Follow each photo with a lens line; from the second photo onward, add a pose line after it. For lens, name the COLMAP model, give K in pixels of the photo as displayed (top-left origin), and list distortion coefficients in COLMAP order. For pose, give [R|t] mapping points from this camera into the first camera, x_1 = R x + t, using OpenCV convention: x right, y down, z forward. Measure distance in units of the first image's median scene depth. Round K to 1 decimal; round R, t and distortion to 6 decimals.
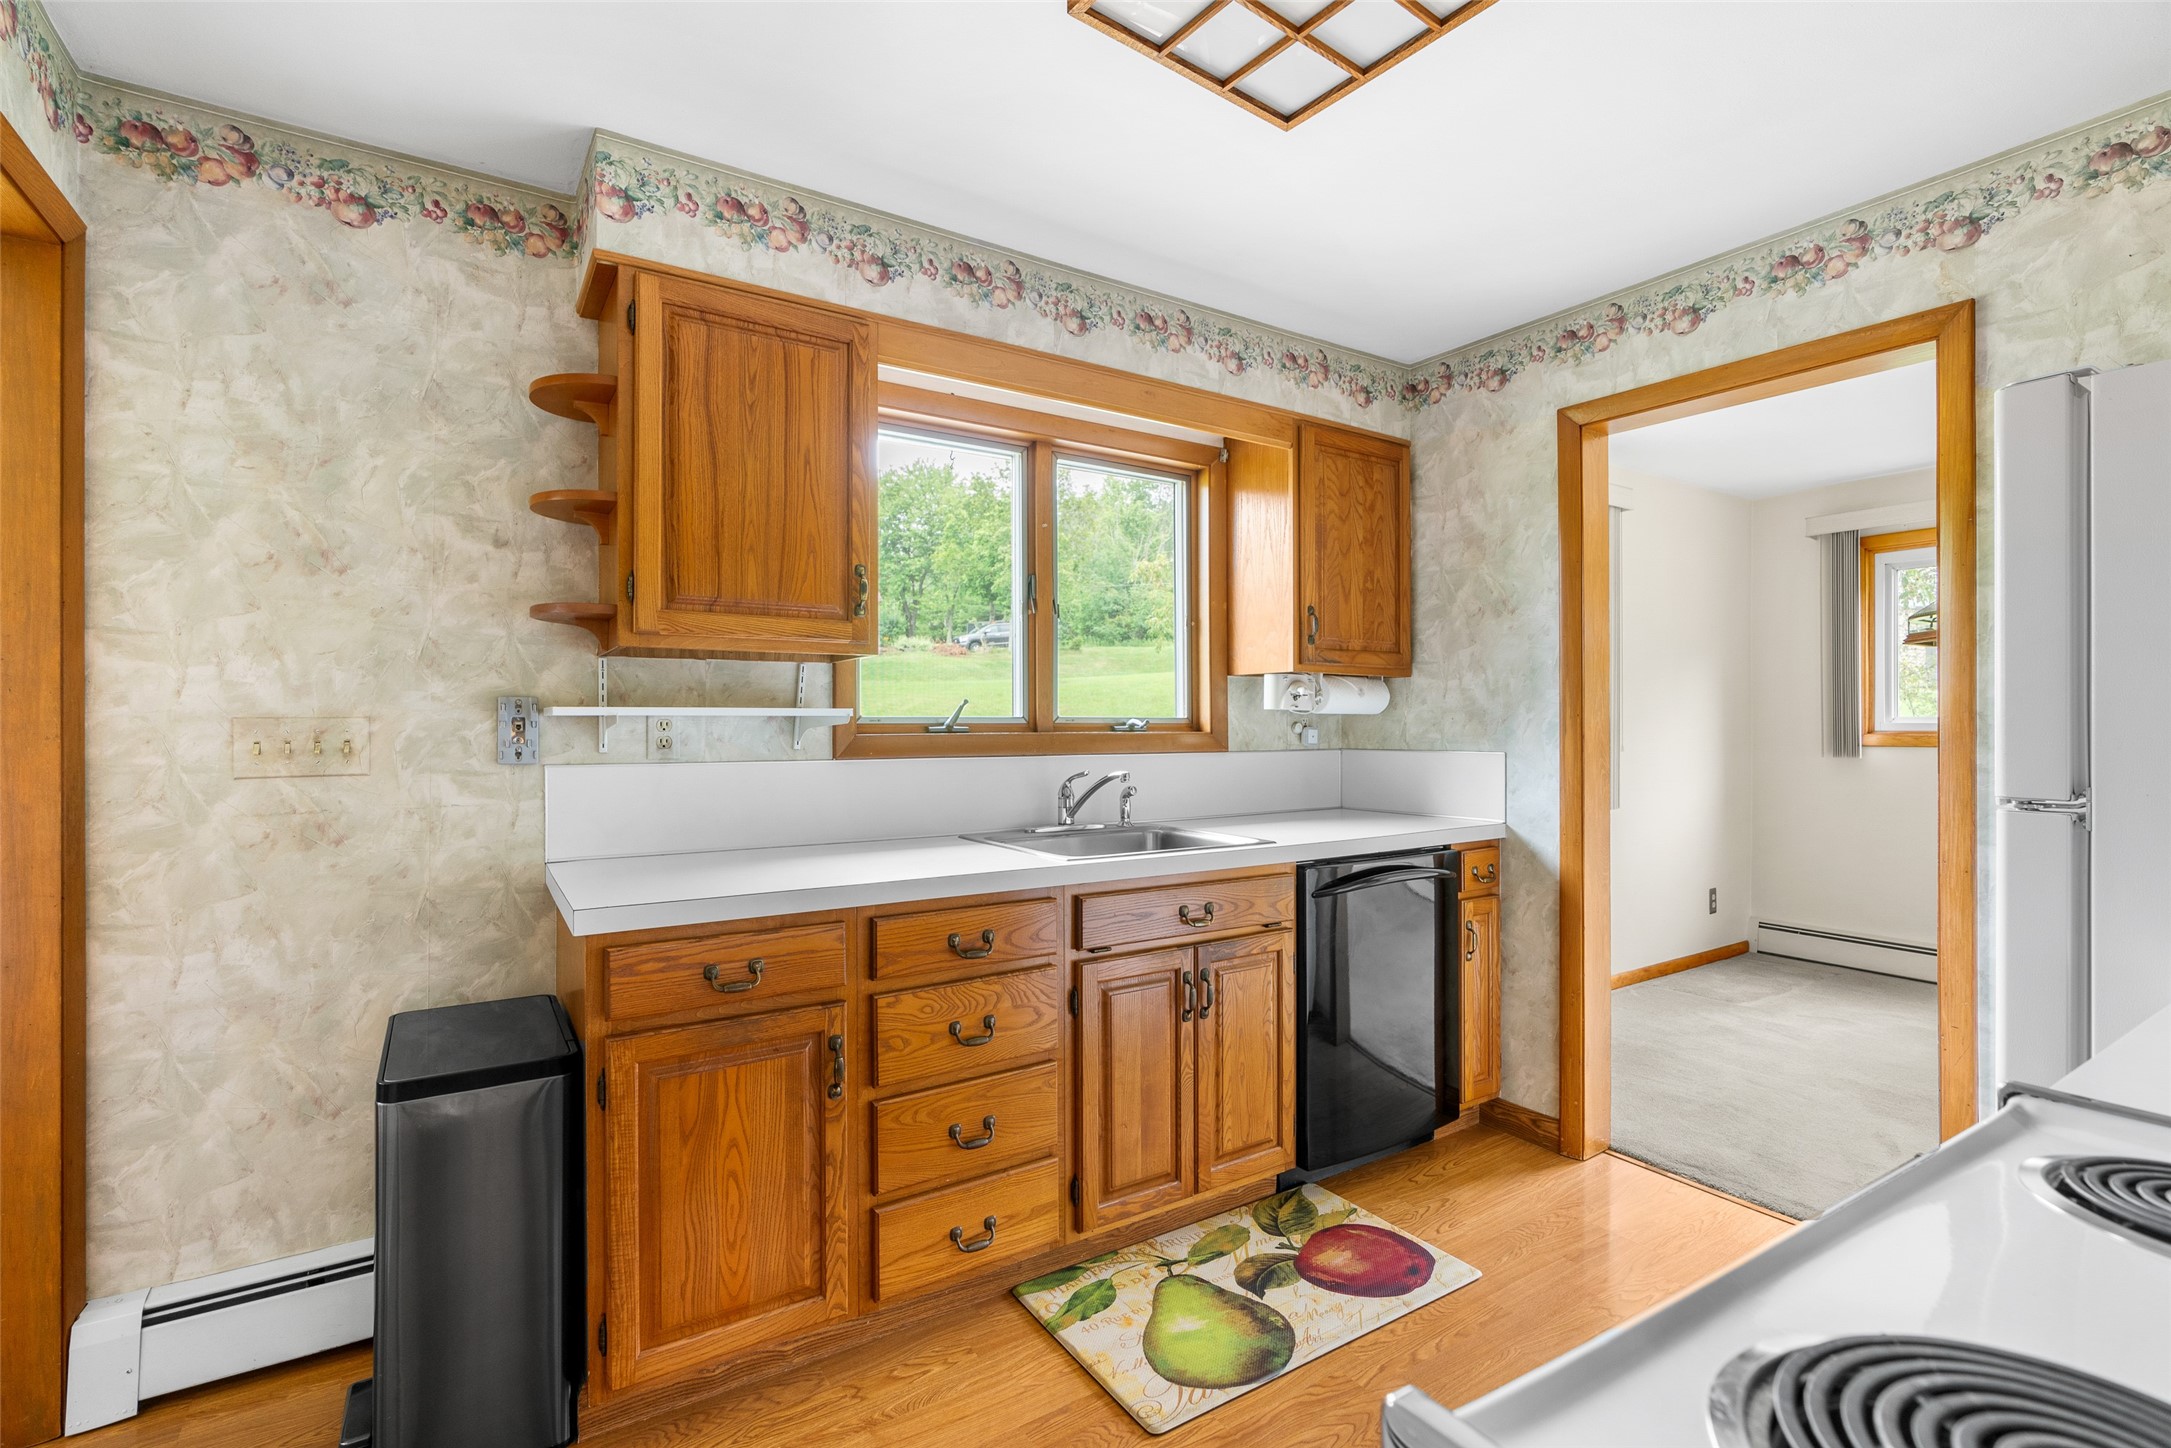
lens RADIAL K [[1034.1, 0, 1097.6], [0, 1034.1, 719.9], [0, 0, 1]] dist [-0.019016, 0.009411]
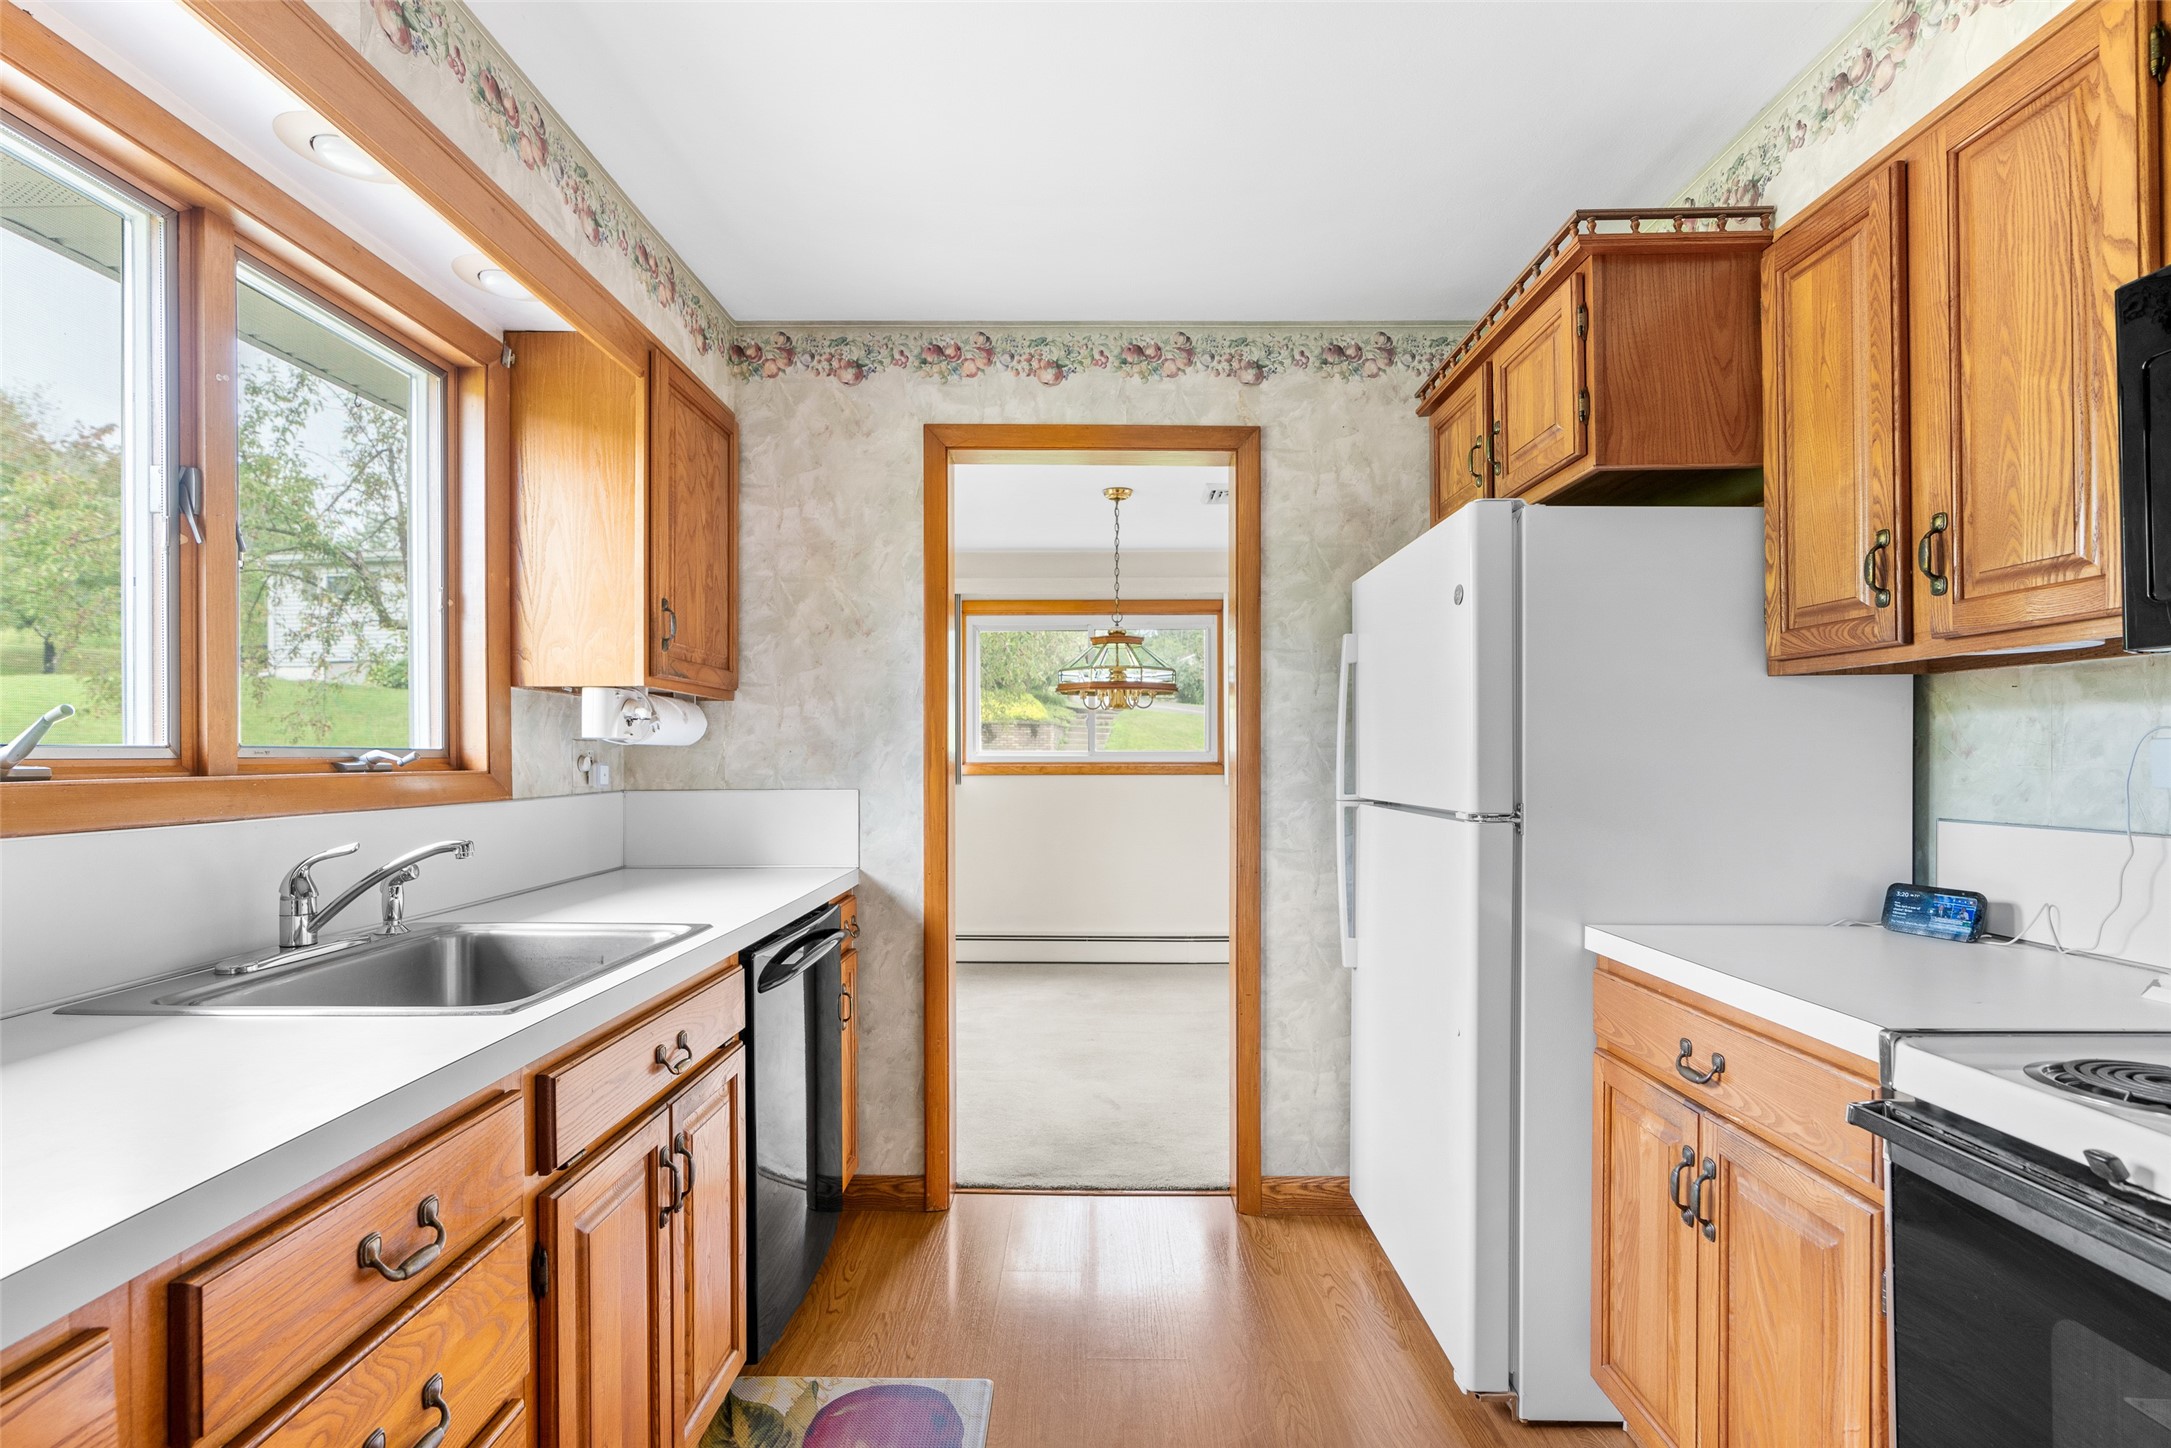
lens RADIAL K [[1004.5, 0, 1094.1], [0, 1004.5, 753.5], [0, 0, 1]] dist [-0.012199, 0.007429]
pose [[0.544529, 0.000708, 0.838742, -0.230517], [-0.001348, 0.999999, 0.000031, 0.000211], [-0.838741, -0.001148, 0.544530, 0.354625]]
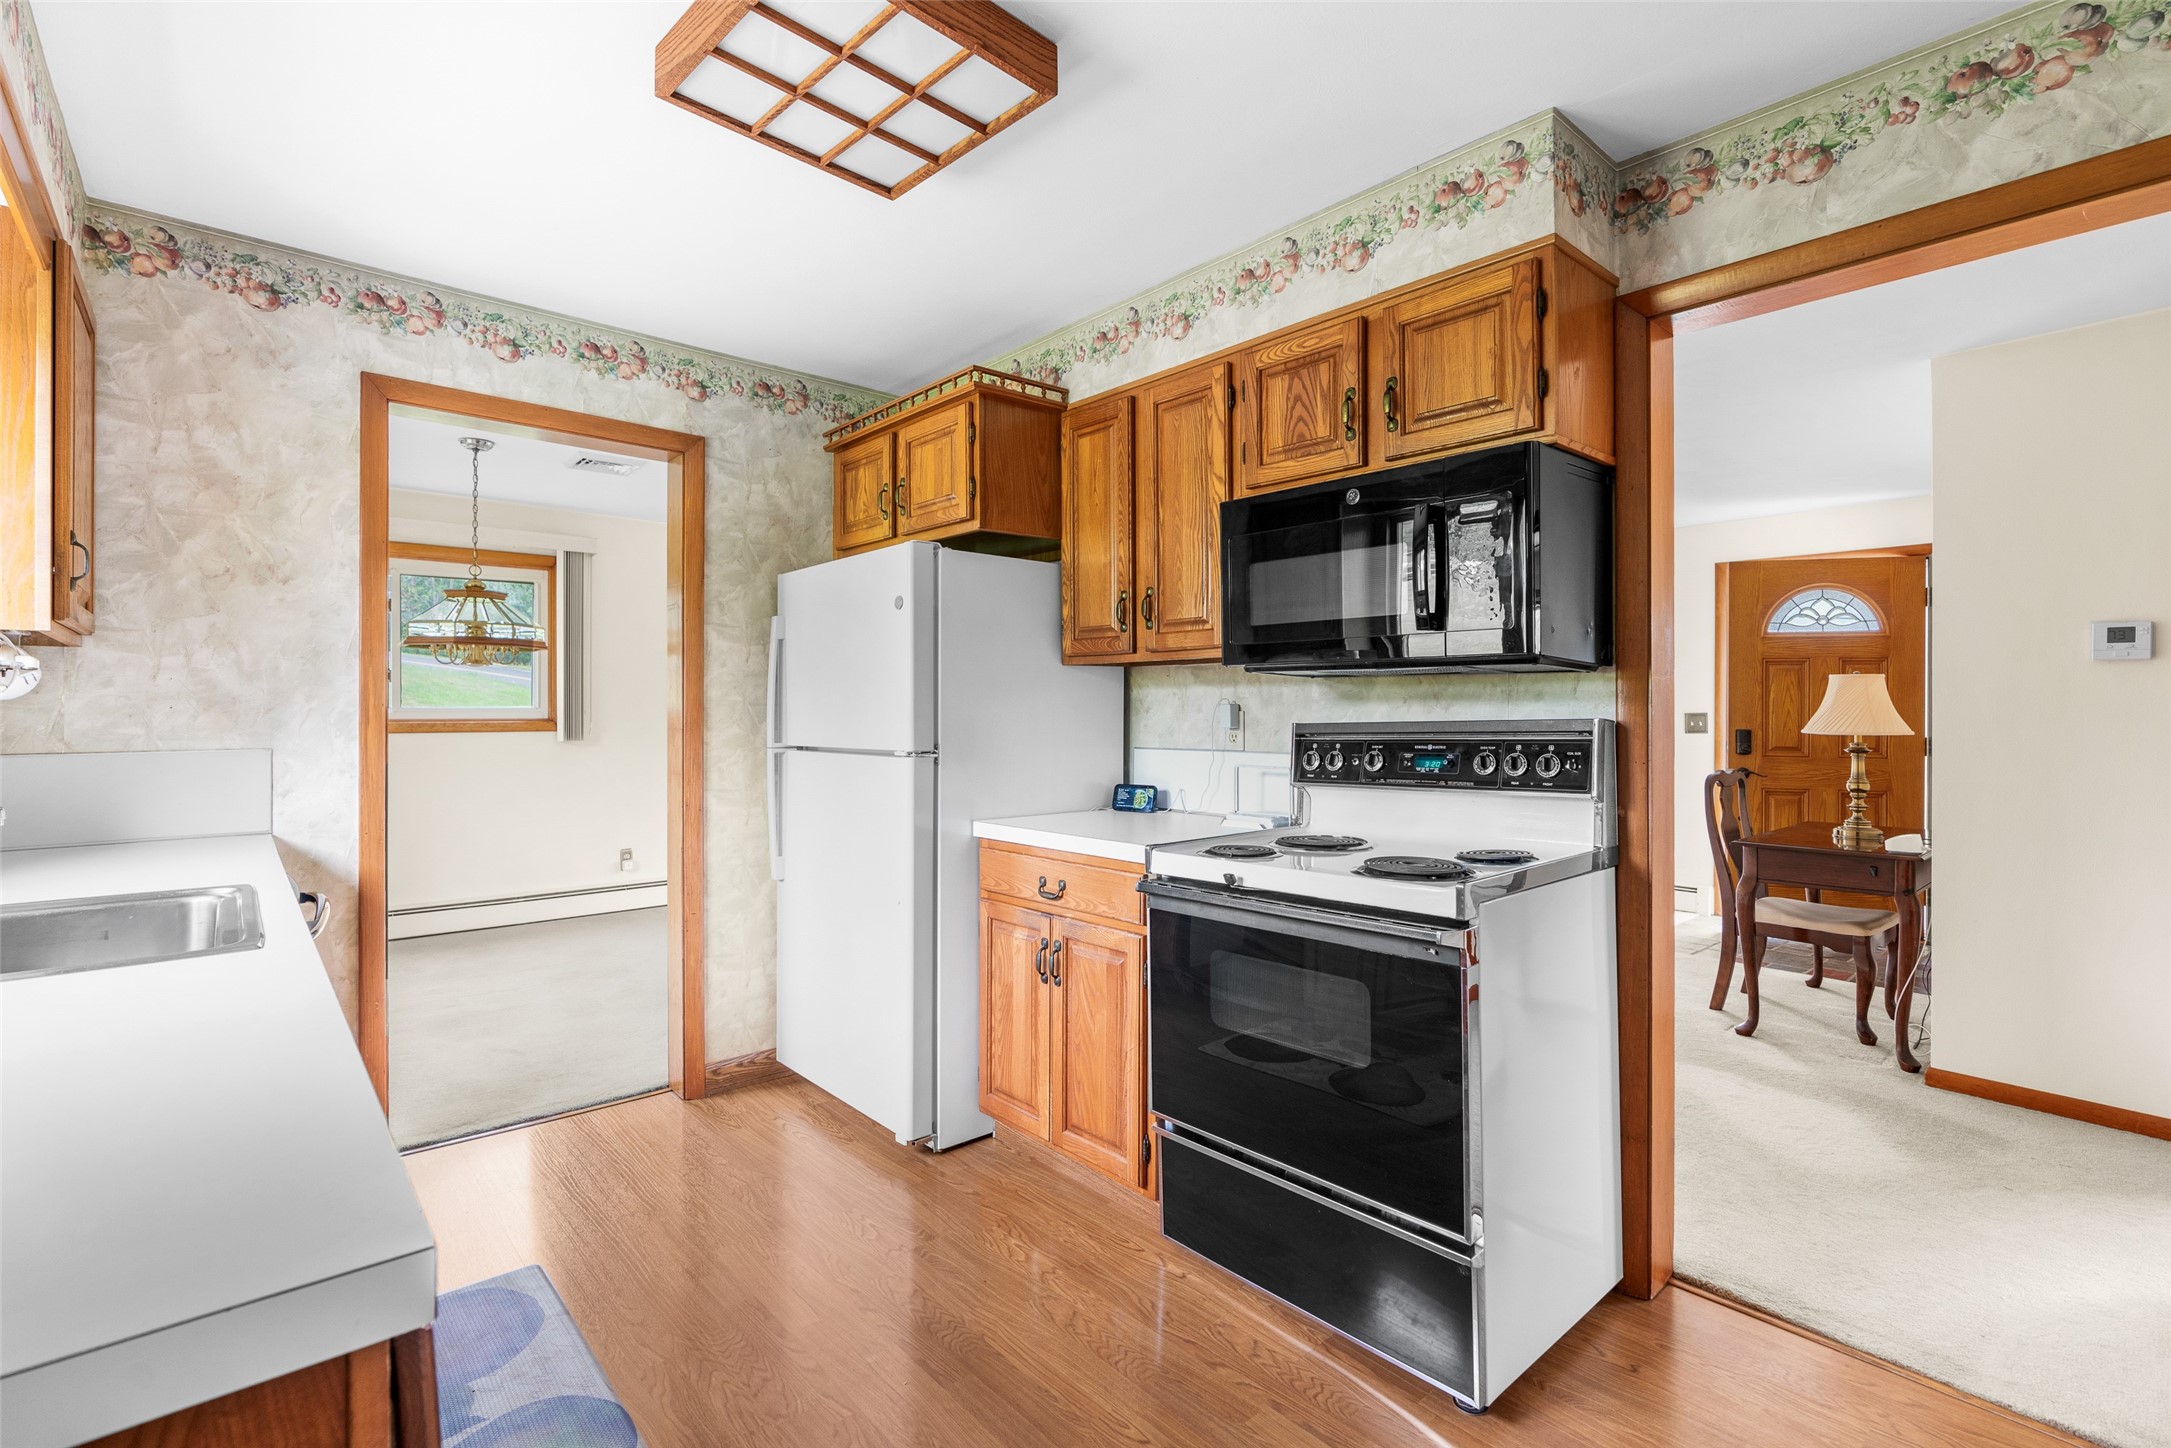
lens RADIAL K [[977.2, 0, 1110.1], [0, 977.2, 709.3], [0, 0, 1]] dist [-0.000252, 0.000196]
pose [[-0.176772, 0.002500, 0.984249, -0.507782], [-0.002501, 0.999992, -0.002989, 0.000655], [-0.984249, -0.002990, -0.176764, 0.478376]]
